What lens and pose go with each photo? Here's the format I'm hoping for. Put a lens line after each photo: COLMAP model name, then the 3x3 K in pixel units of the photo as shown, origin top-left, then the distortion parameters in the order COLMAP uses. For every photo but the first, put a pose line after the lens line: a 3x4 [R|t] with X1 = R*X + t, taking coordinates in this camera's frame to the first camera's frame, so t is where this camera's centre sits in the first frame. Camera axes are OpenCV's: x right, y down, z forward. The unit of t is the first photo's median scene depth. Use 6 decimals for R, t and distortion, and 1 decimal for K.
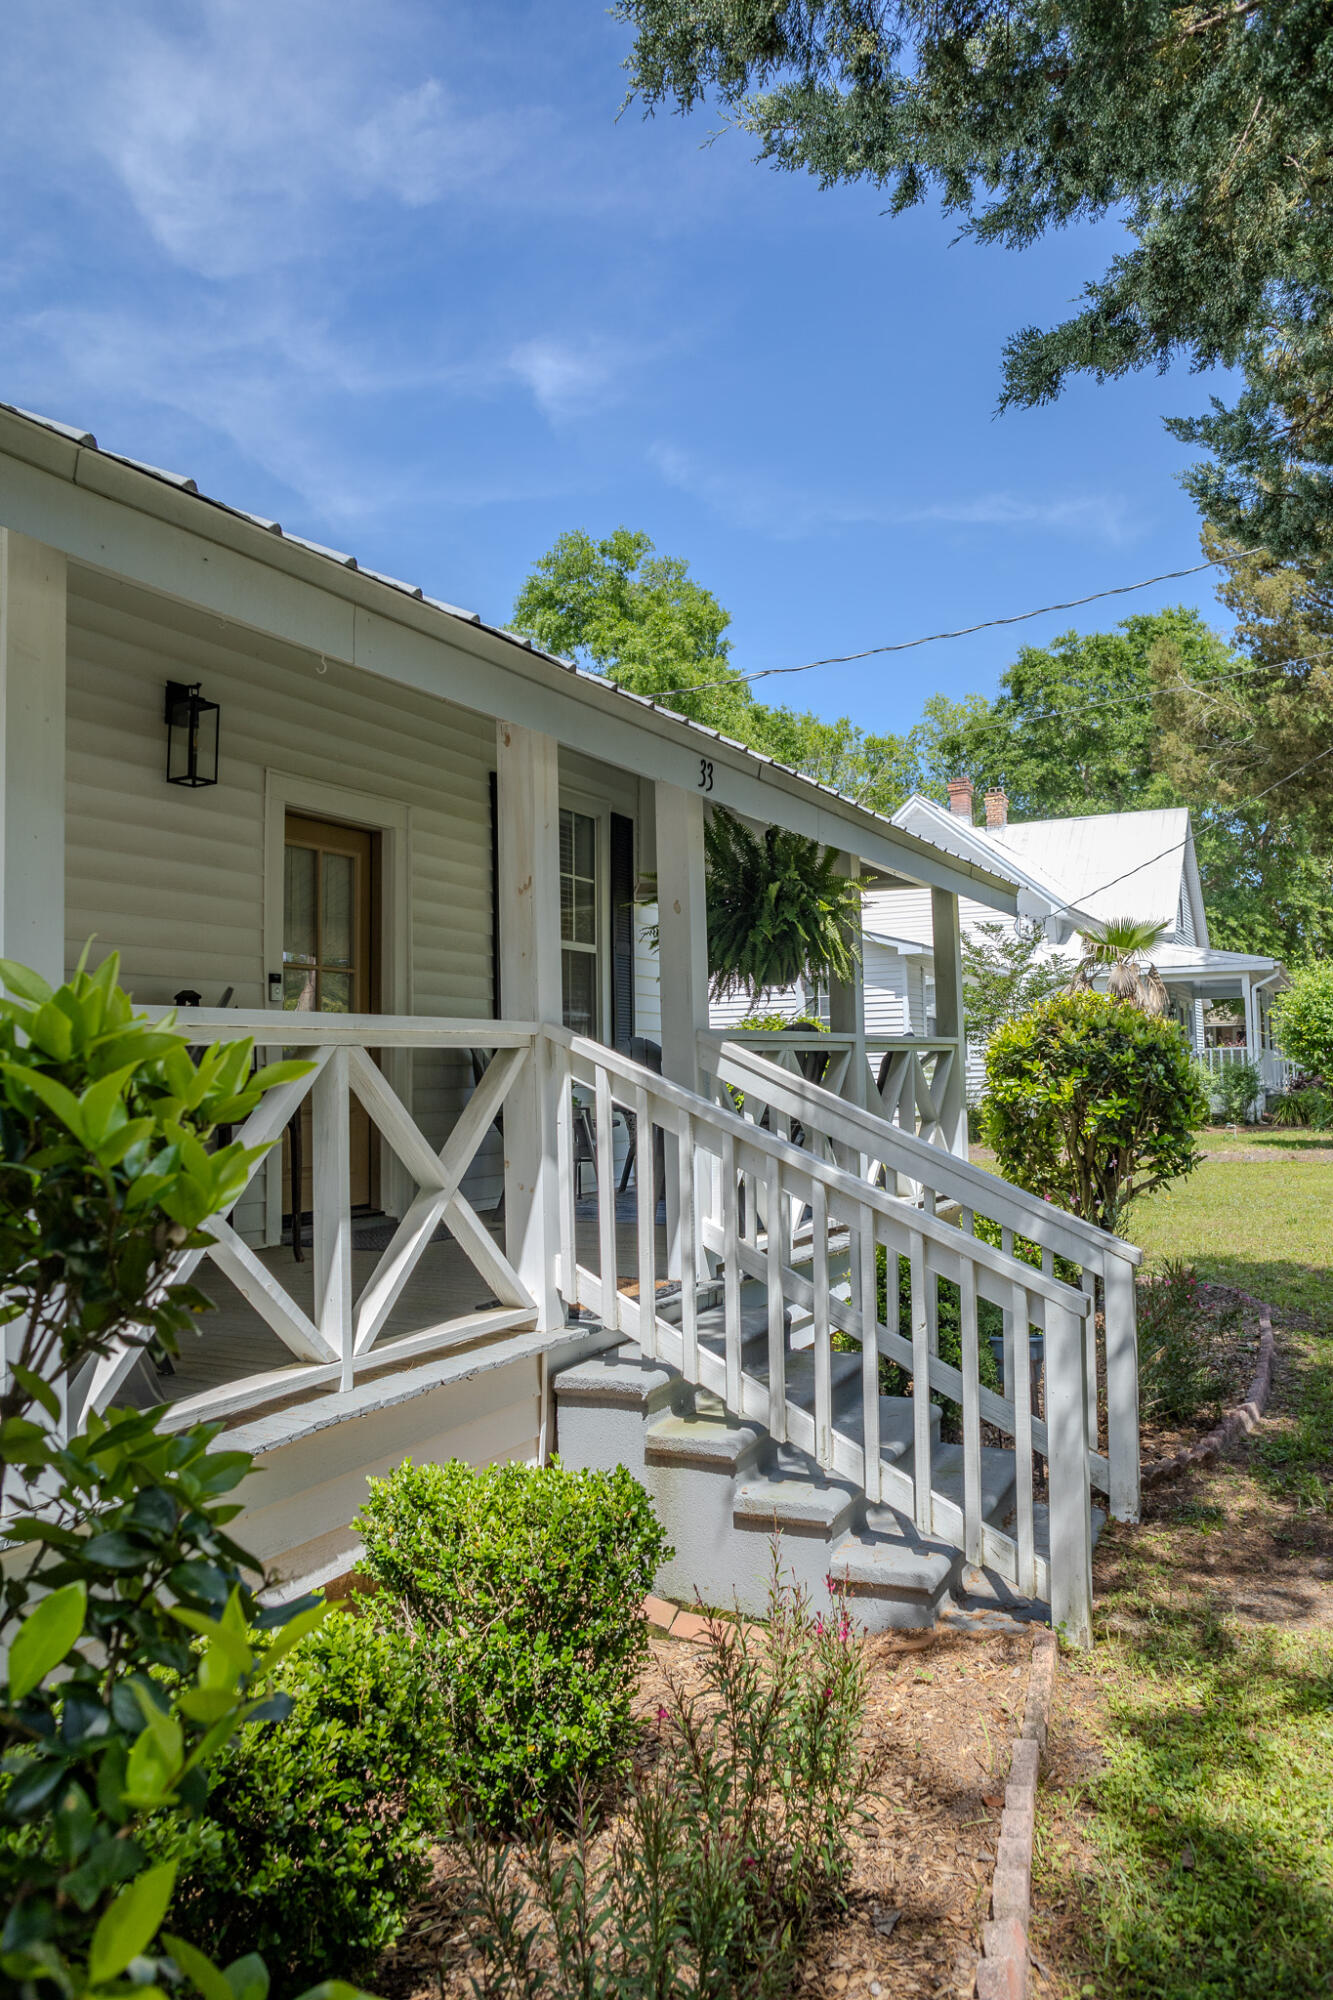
lens RADIAL K [[1340.4, 0, 666.5], [0, 1340.4, 1000.0], [0, 0, 1]] dist [-0.001509, 0.000123]
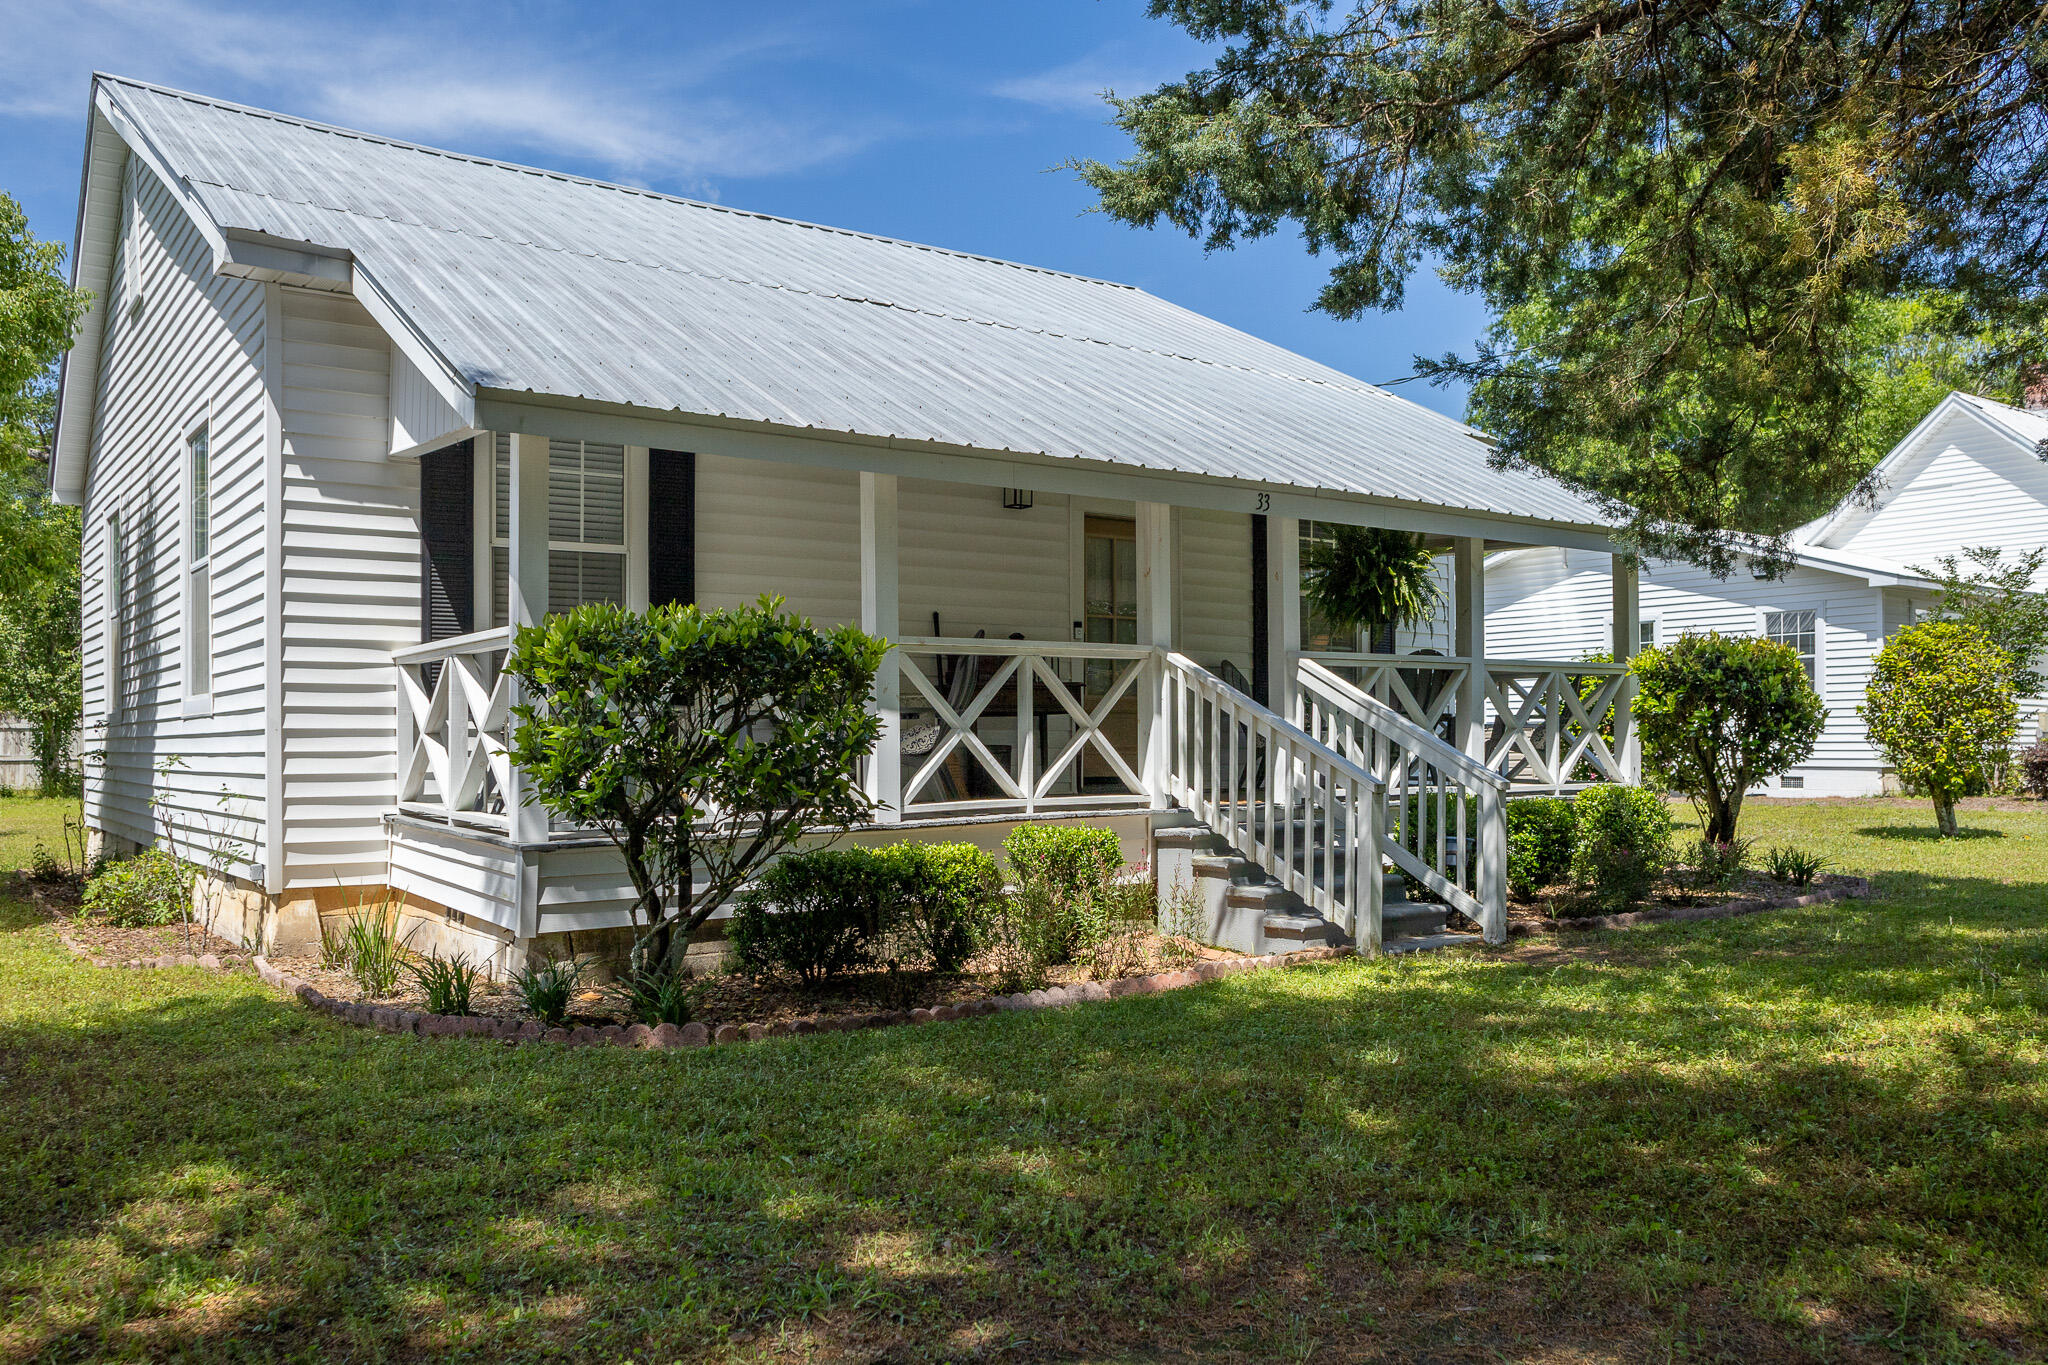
lens RADIAL K [[1372.6, 0, 1024.0], [0, 1372.6, 682.5], [0, 0, 1]] dist [-0.001509, 0.000123]
pose [[0.912983, 0.001020, -0.407996, 0.519260], [0.009889, 0.999648, 0.024627, 0.019579], [0.407878, -0.026519, 0.912651, -0.814245]]
